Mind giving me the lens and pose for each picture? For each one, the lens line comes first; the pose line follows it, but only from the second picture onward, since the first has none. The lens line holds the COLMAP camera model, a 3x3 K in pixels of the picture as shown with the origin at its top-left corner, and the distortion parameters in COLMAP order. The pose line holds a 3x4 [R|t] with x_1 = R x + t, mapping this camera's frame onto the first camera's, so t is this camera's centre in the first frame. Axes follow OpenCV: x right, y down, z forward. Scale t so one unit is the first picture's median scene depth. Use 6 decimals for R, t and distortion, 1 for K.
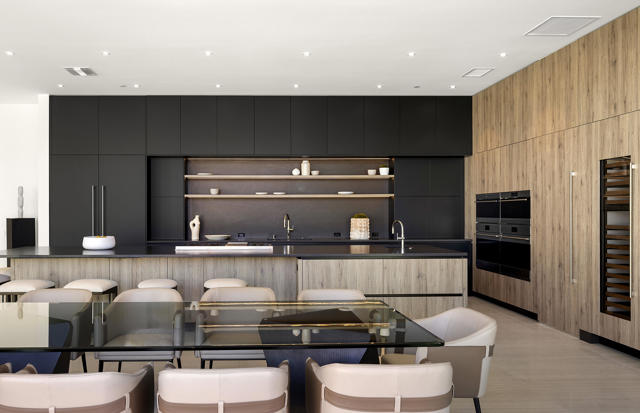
lens RADIAL K [[477.8, 0, 319.9], [0, 477.8, 211.3], [0, 0, 1]] dist [-0.005486, 0.000899]
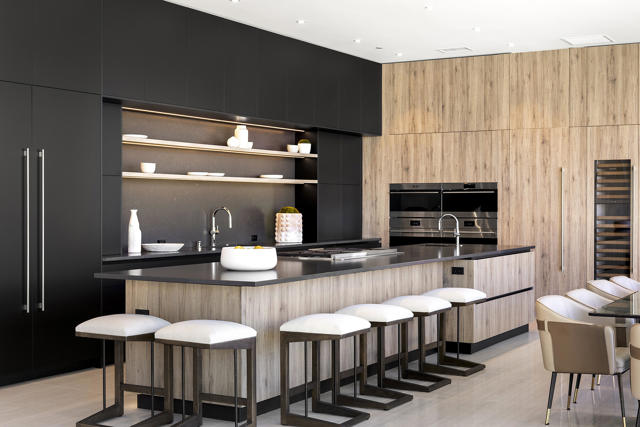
lens RADIAL K [[919.8, 0, 320.0], [0, 919.8, 211.3], [0, 0, 1]] dist [-0.009998, 0.000000]
pose [[0.529399, -0.004256, 0.848362, -1.388961], [-0.004179, 0.999962, 0.007624, 0.001834], [-0.848362, -0.007581, 0.529362, 0.323465]]
